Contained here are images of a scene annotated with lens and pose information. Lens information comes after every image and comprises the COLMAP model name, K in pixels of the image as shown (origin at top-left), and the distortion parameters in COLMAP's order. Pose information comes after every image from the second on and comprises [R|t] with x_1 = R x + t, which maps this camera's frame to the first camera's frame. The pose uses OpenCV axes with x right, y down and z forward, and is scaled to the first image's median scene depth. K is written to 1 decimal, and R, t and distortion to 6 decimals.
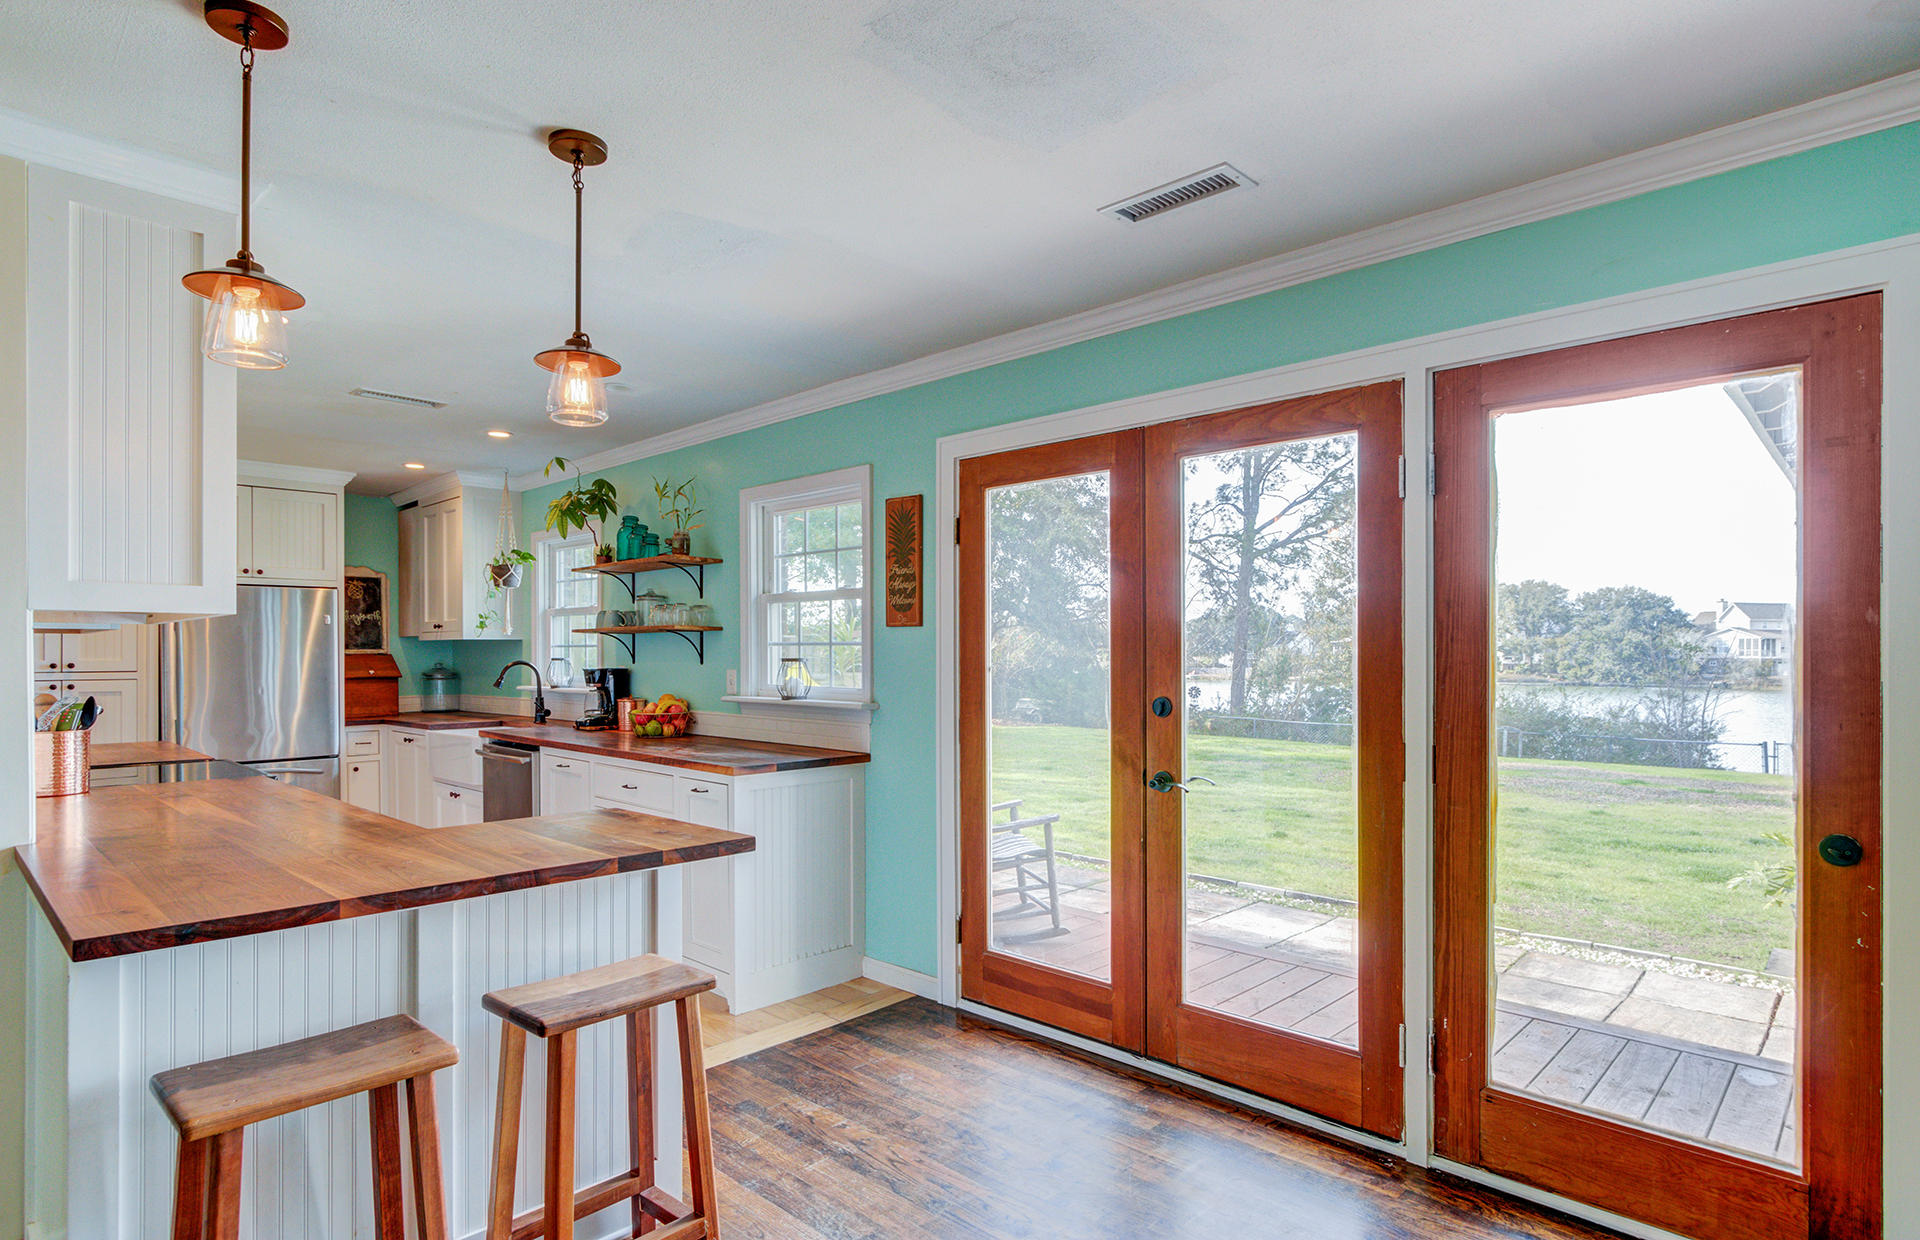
lens RADIAL K [[1018.1, 0, 963.2], [0, 1018.1, 669.5], [0, 0, 1]] dist [-0.000383, 0.000510]
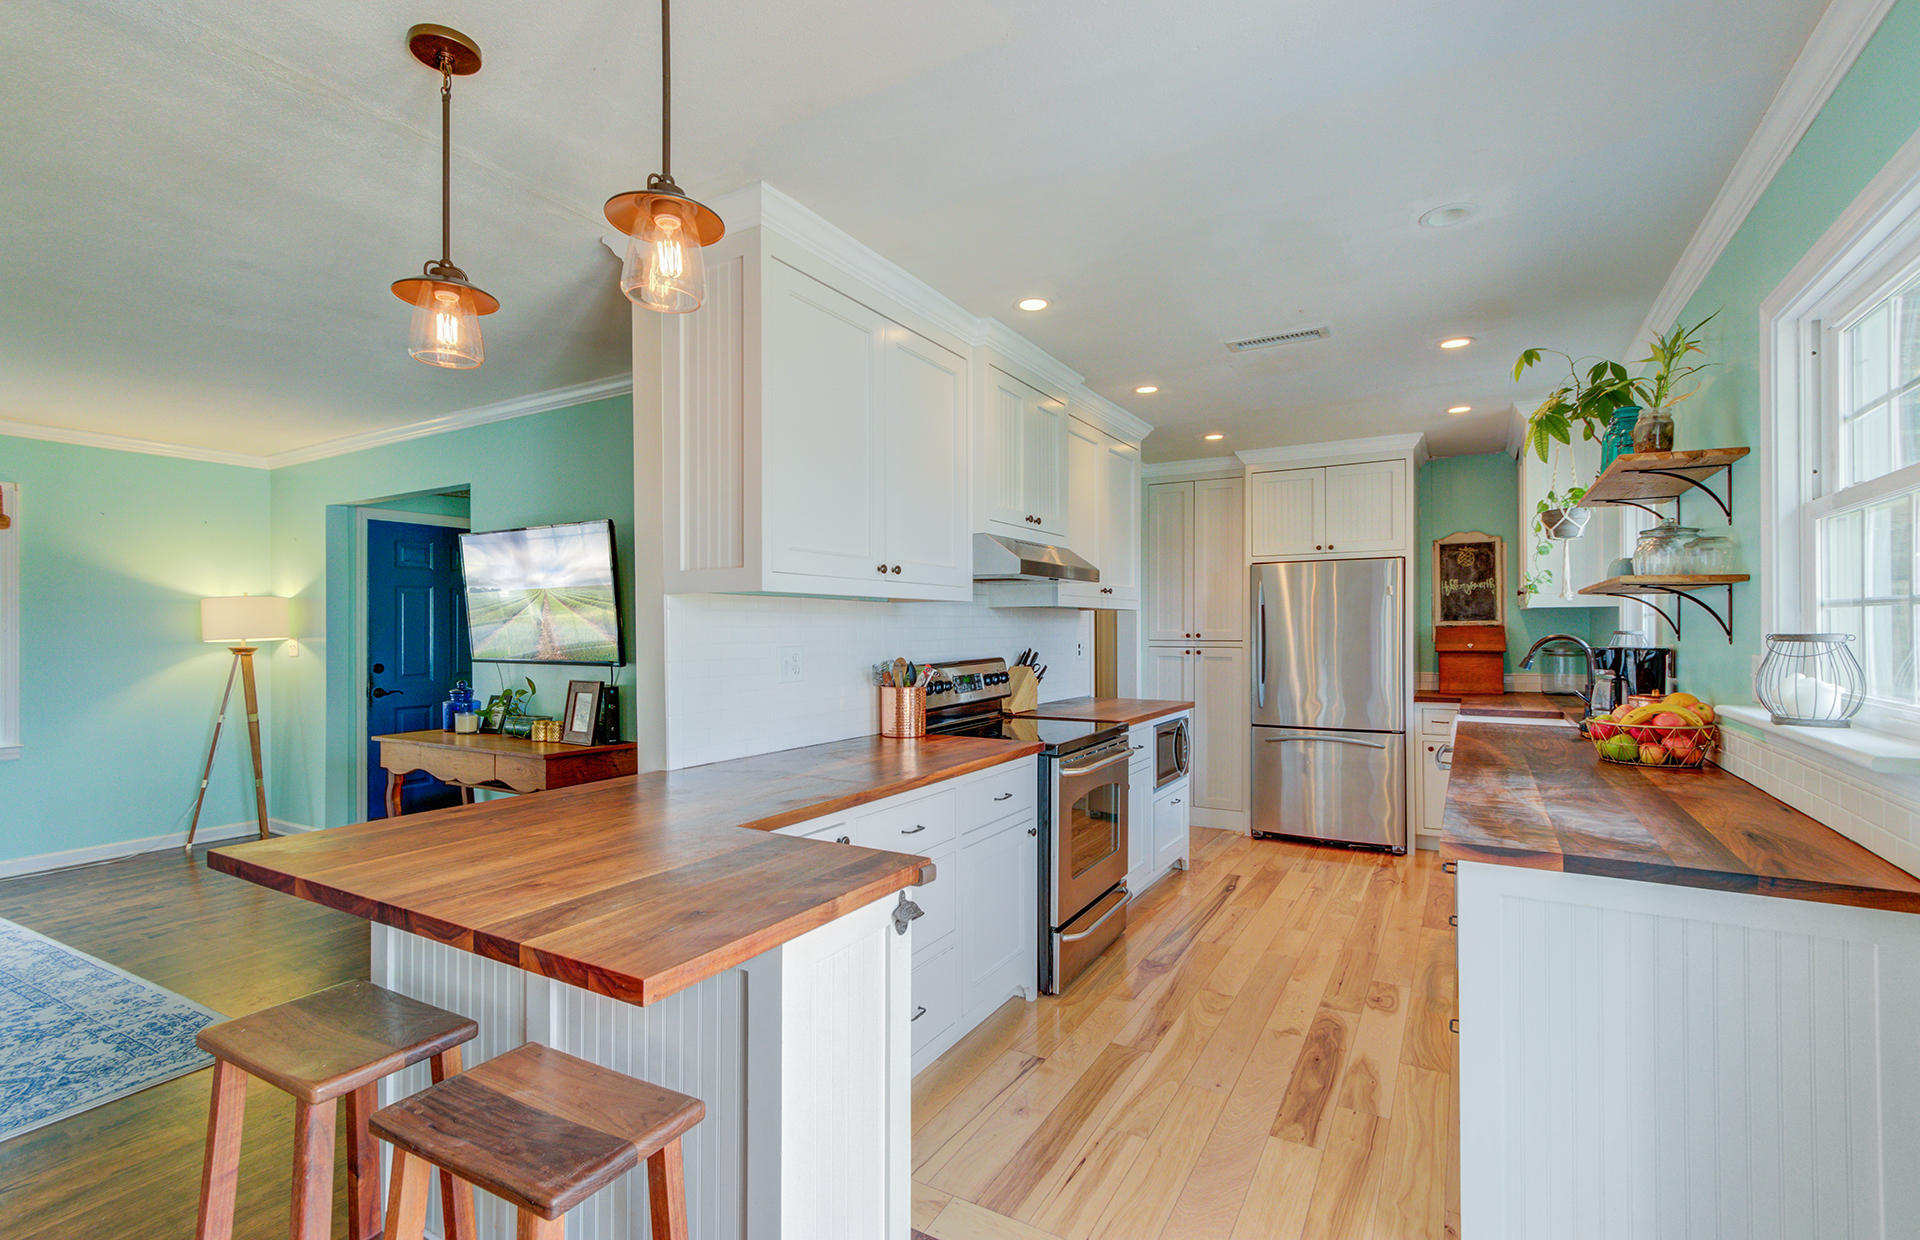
lens RADIAL K [[877.2, 0, 937.1], [0, 877.2, 620.1], [0, 0, 1]] dist [-0.000870, 0.000357]
pose [[0.207408, -0.008375, -0.978219, 0.115156], [-0.012300, 0.999862, -0.011168, -0.007052], [0.978177, 0.014348, 0.207276, 0.463004]]
